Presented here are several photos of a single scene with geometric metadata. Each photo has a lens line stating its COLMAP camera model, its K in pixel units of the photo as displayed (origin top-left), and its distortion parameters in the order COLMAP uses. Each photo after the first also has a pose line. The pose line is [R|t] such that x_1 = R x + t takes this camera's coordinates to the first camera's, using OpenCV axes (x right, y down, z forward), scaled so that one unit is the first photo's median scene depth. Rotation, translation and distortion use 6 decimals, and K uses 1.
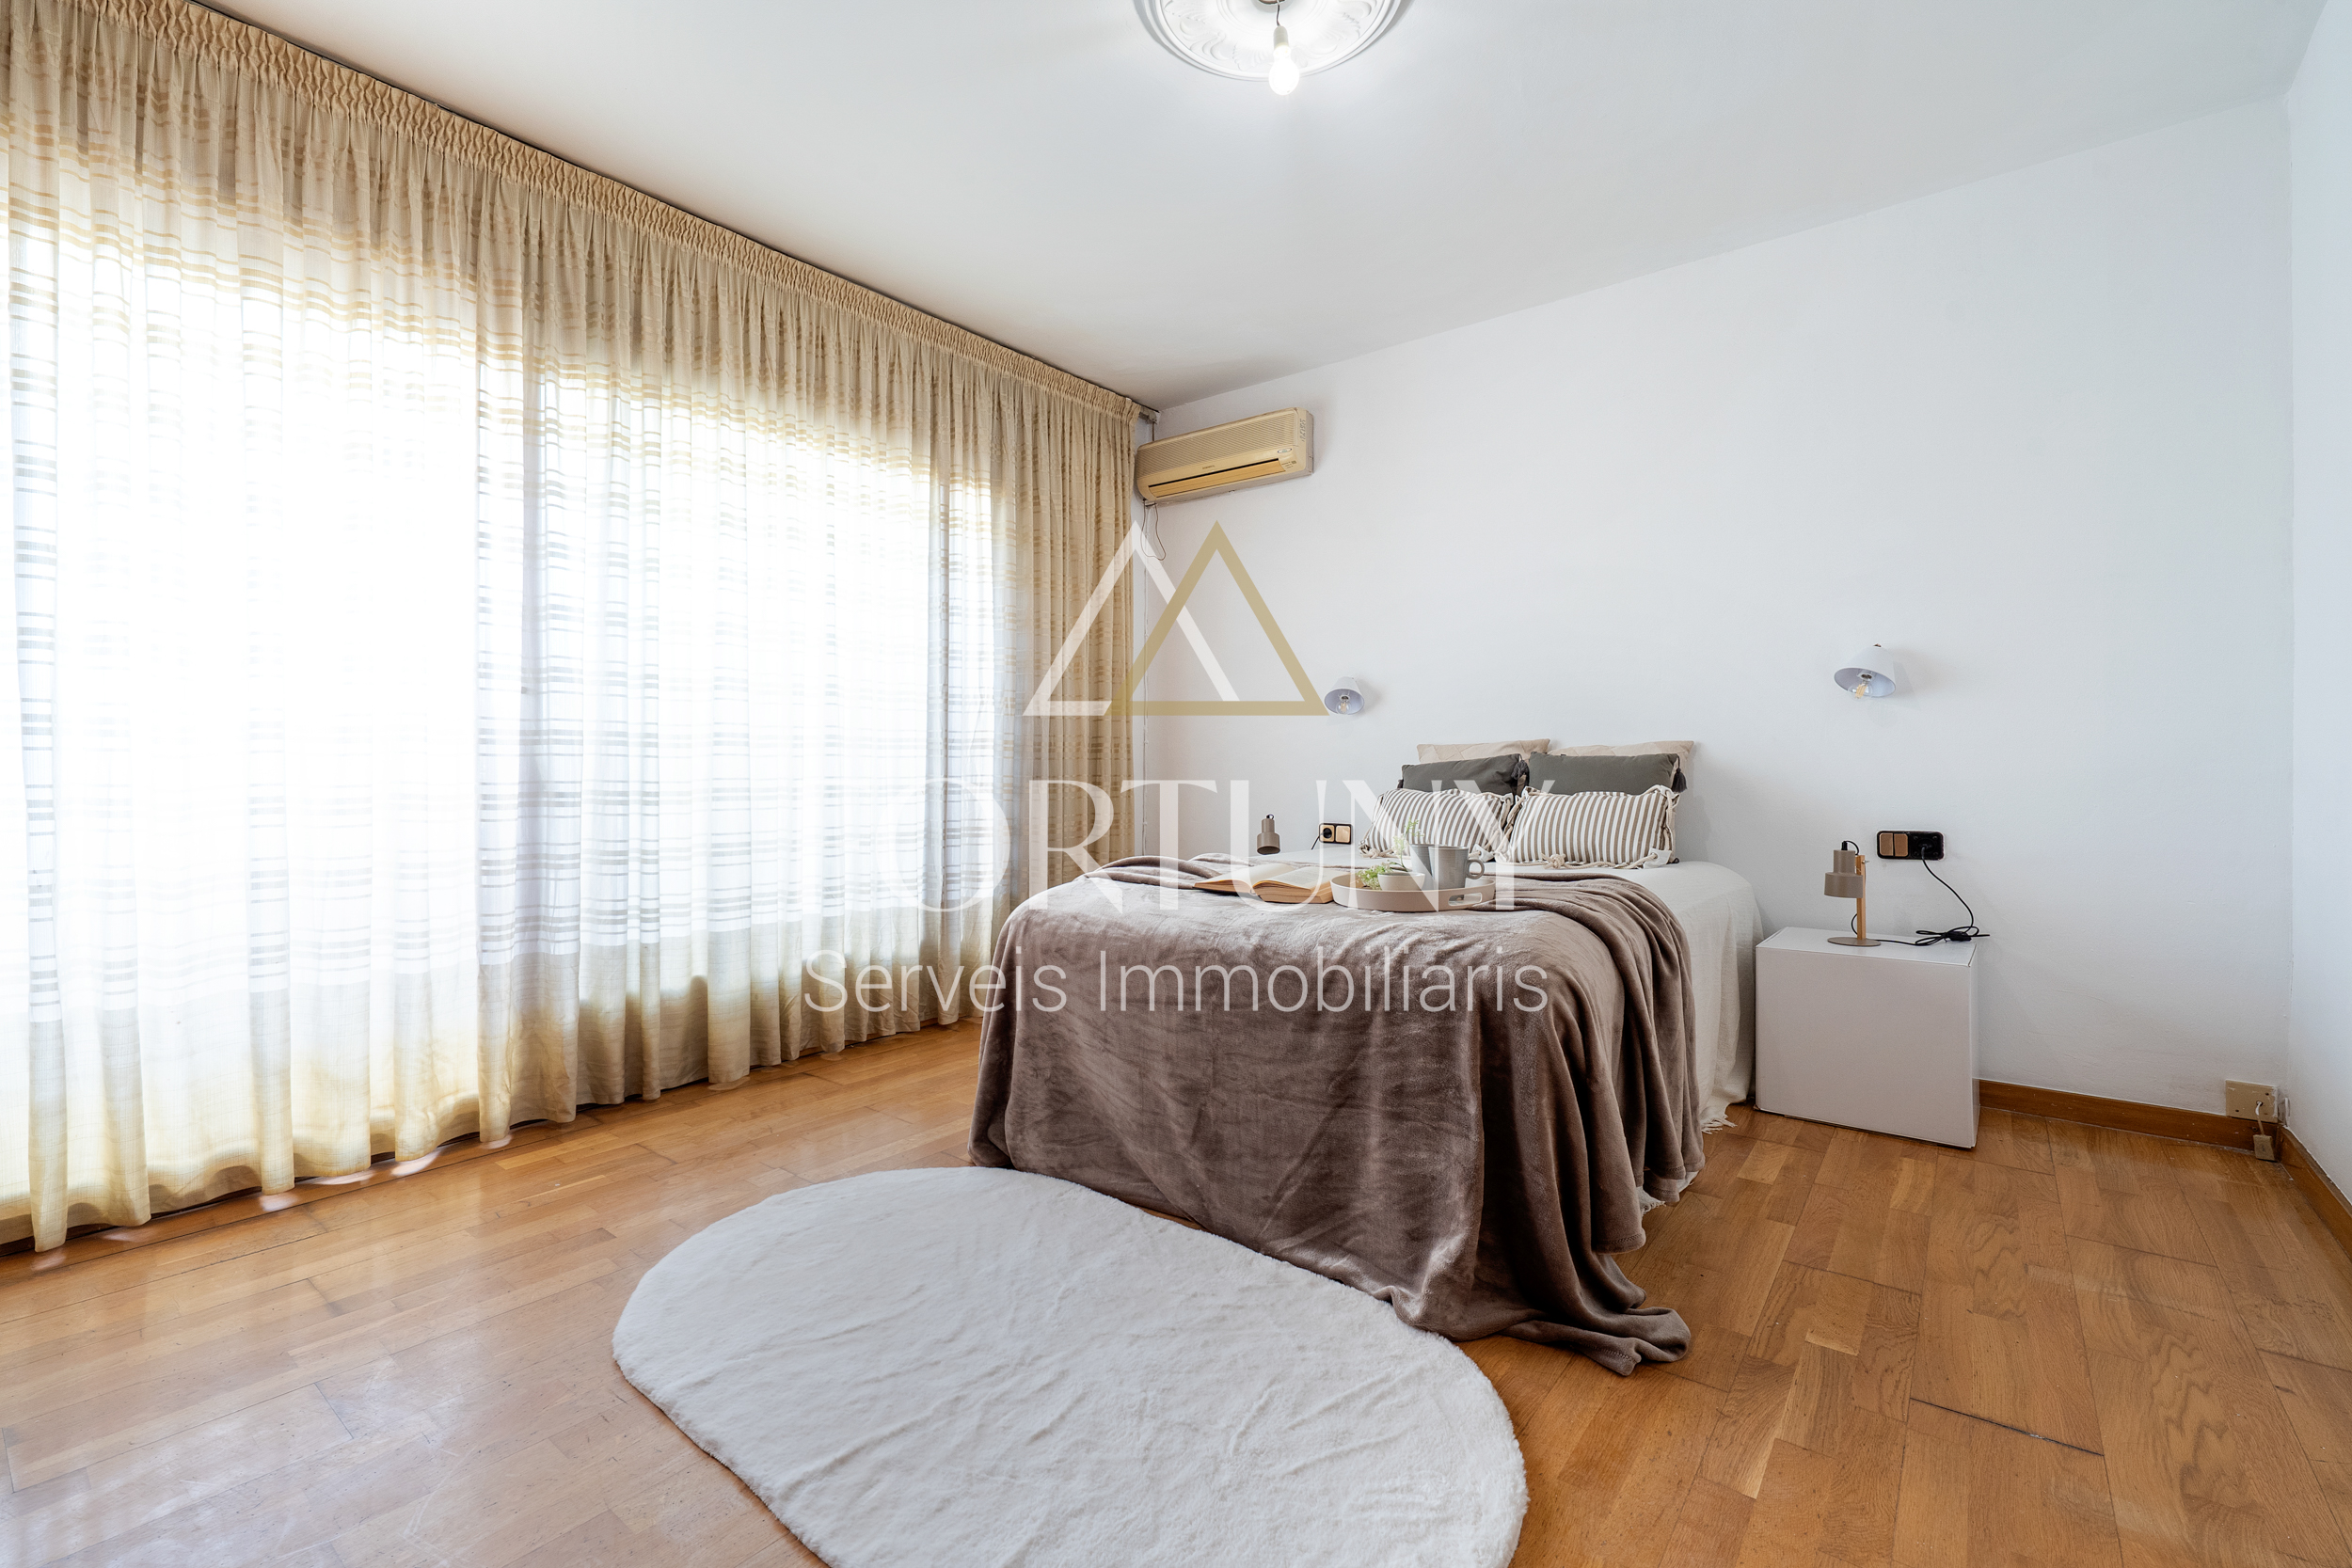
lens RADIAL K [[1065.9, 0, 1157.8], [0, 1065.9, 779.4], [0, 0, 1]] dist [-0.000402, 0.000048]
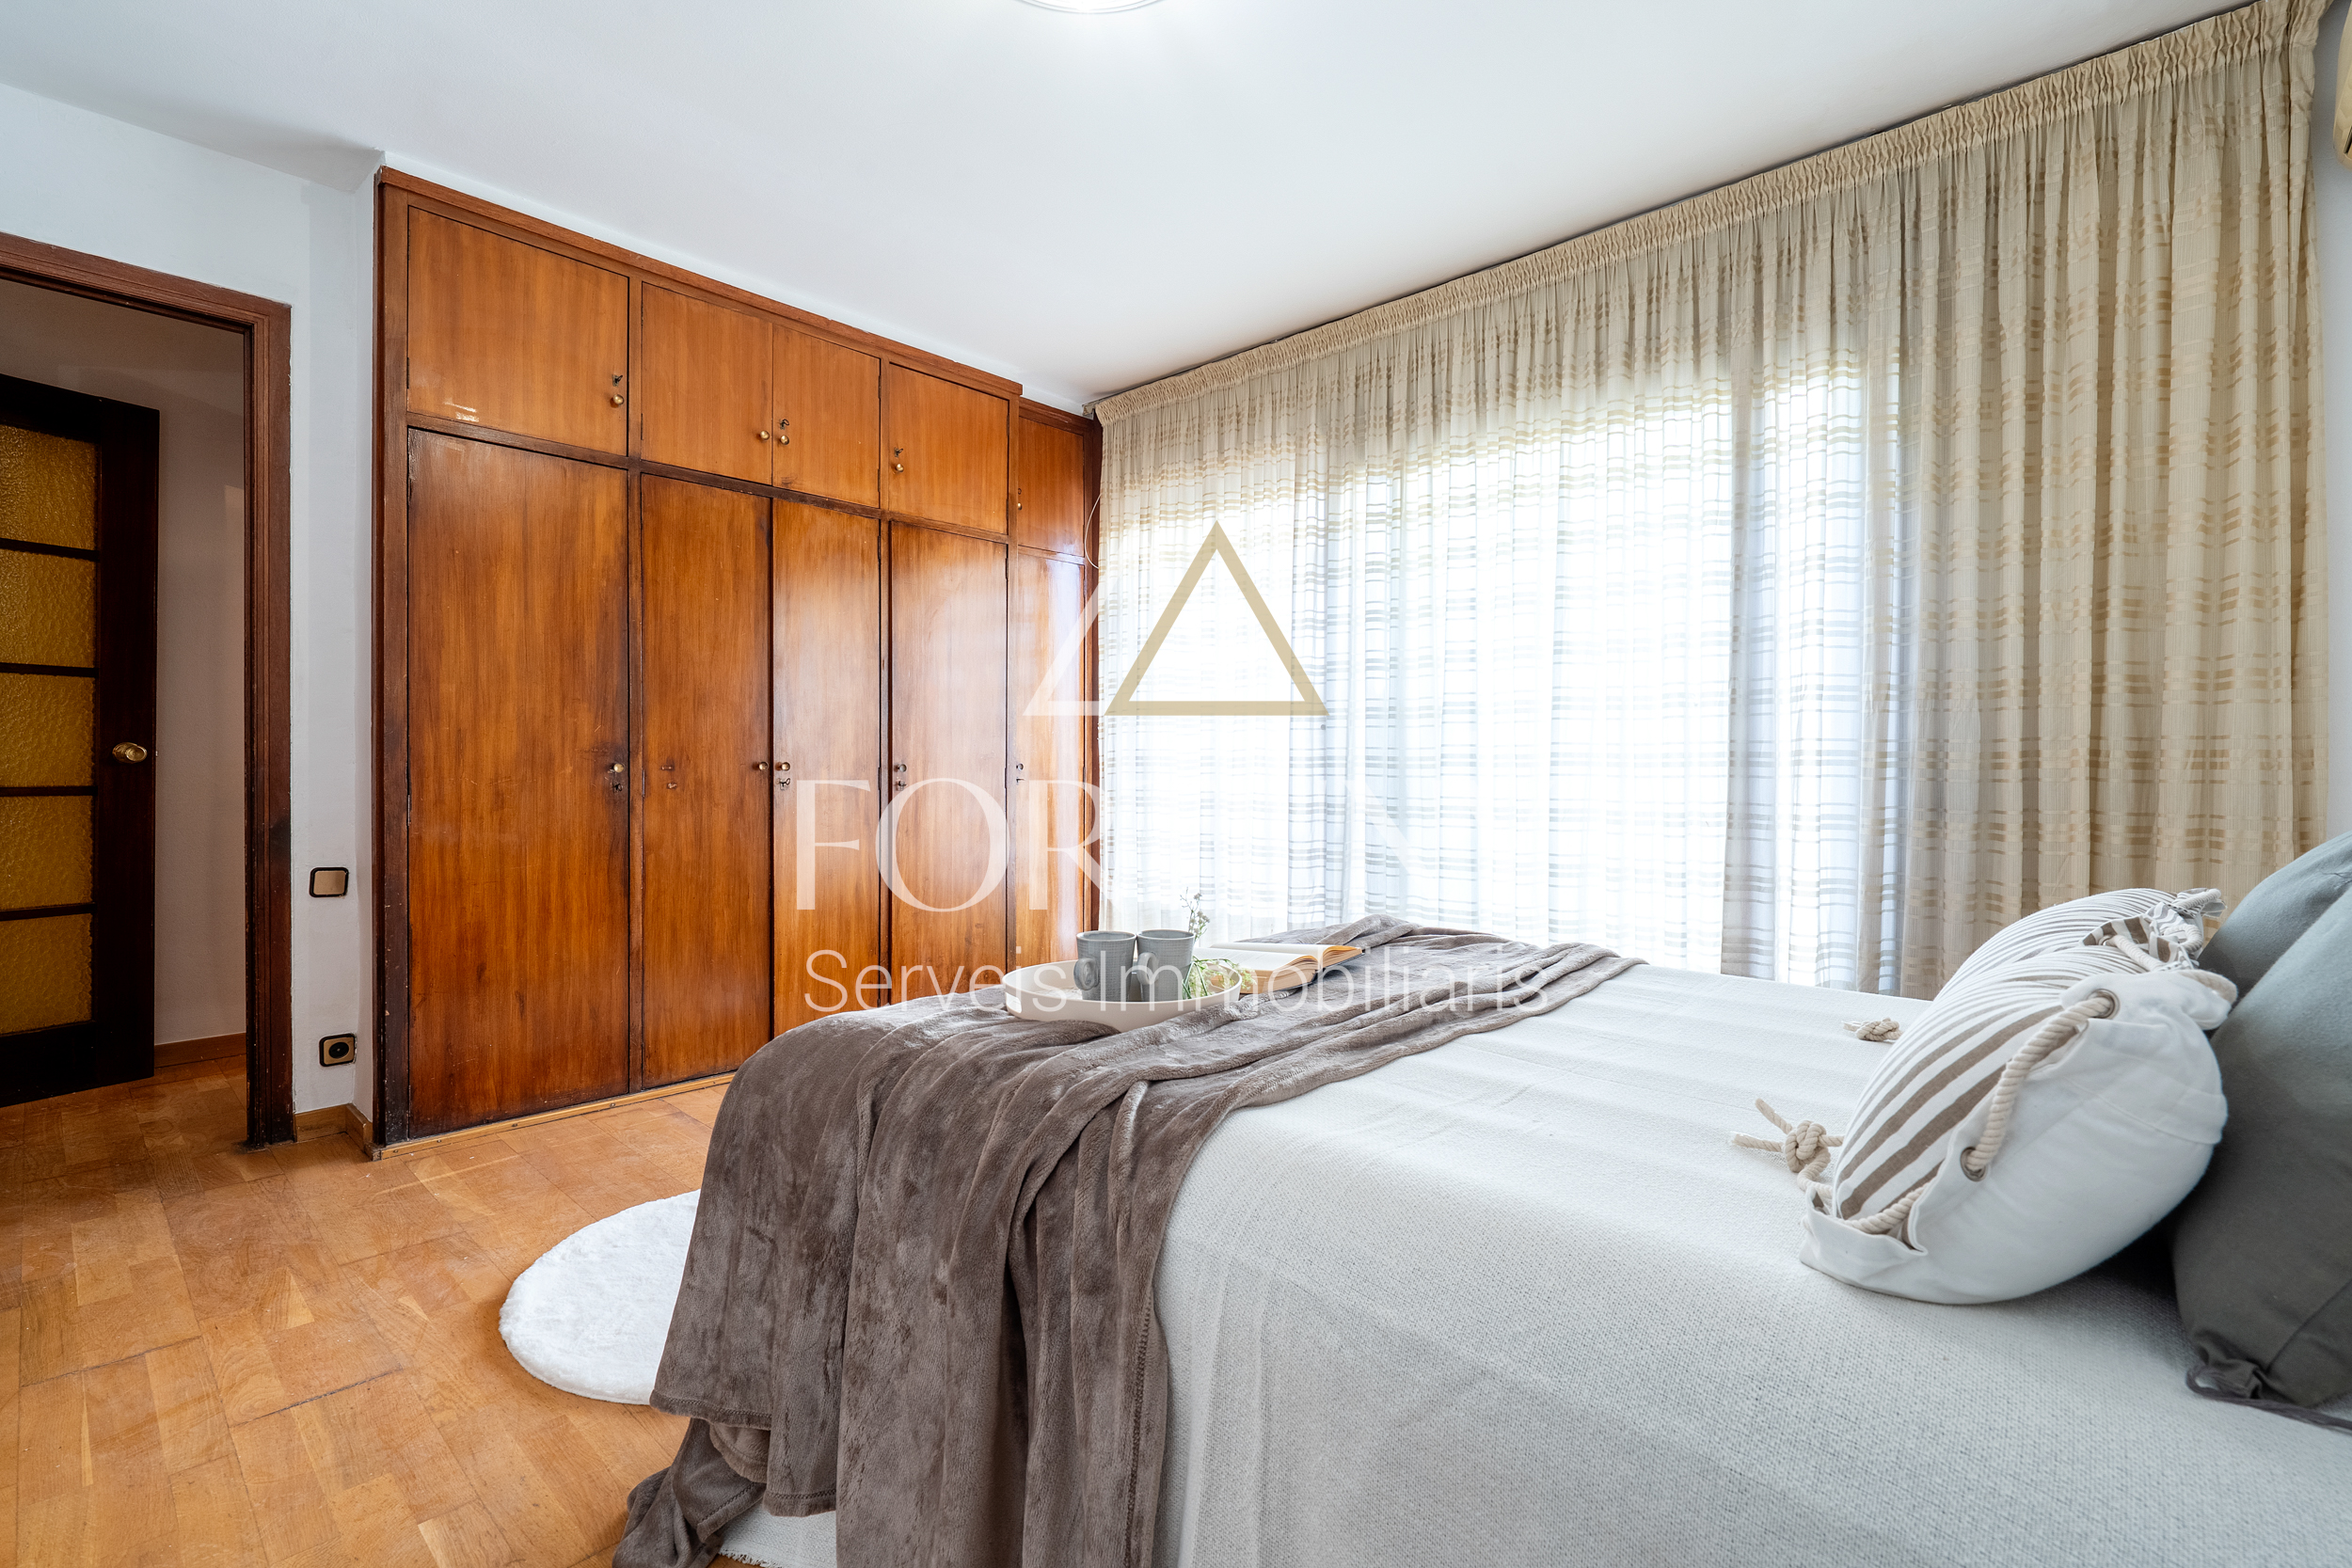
lens RADIAL K [[1065.9, 0, 1157.8], [0, 1065.9, 779.4], [0, 0, 1]] dist [-0.000402, 0.000048]
pose [[-0.091025, 0.003484, -0.995843, 0.678616], [-0.013466, 0.999898, 0.004729, -0.019746], [0.995758, 0.013841, -0.090969, 0.806179]]
